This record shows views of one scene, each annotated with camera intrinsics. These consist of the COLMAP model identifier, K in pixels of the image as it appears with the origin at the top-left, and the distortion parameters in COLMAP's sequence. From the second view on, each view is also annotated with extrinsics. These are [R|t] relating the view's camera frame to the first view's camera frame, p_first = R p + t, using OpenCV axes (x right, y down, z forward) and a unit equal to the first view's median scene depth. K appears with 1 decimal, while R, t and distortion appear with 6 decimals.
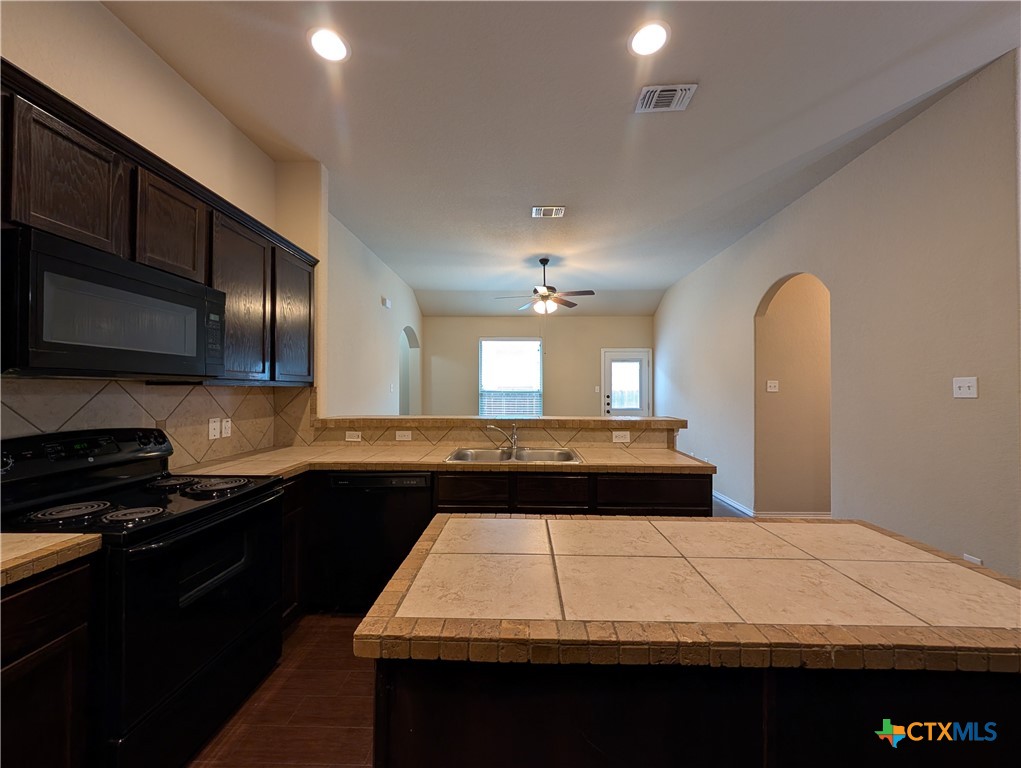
lens RADIAL K [[389.4, 0, 515.9], [0, 389.4, 386.4], [0, 0, 1]] dist [0.000370, -0.000024]
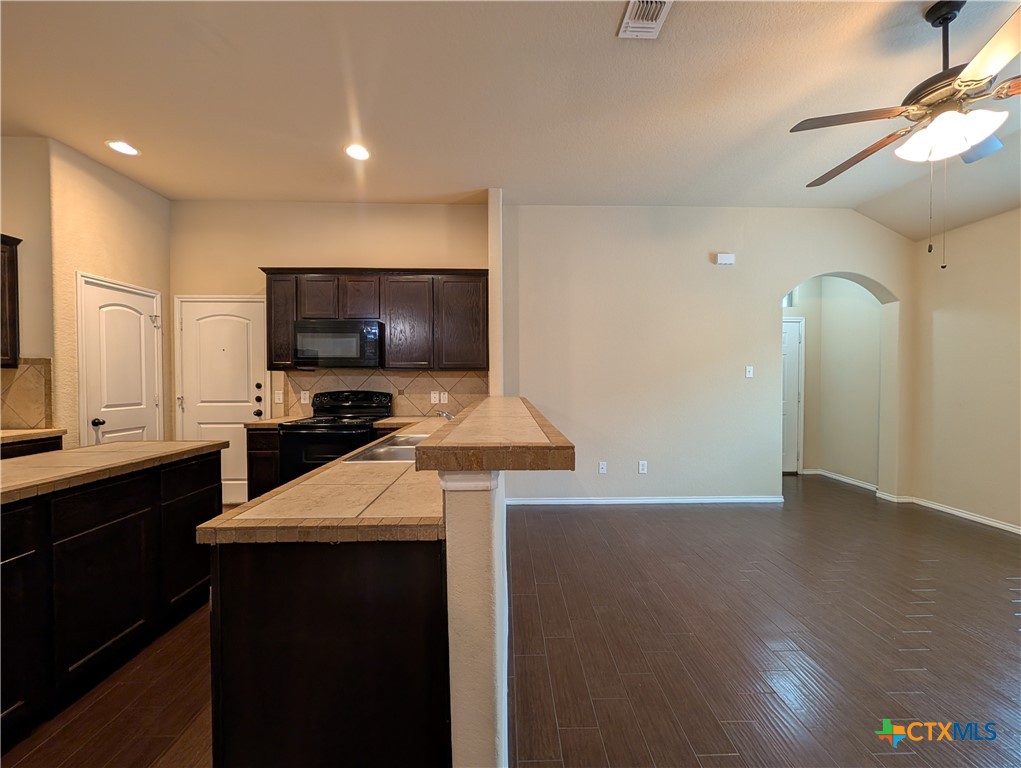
lens RADIAL K [[389.4, 0, 517.9], [0, 389.4, 381.2], [0, 0, 1]] dist [0.000370, -0.000024]
pose [[0.034044, 0.004058, -0.999412, 0.758734], [0.008244, 0.999957, 0.004341, 0.028967], [0.999386, -0.008387, 0.034009, 1.081385]]
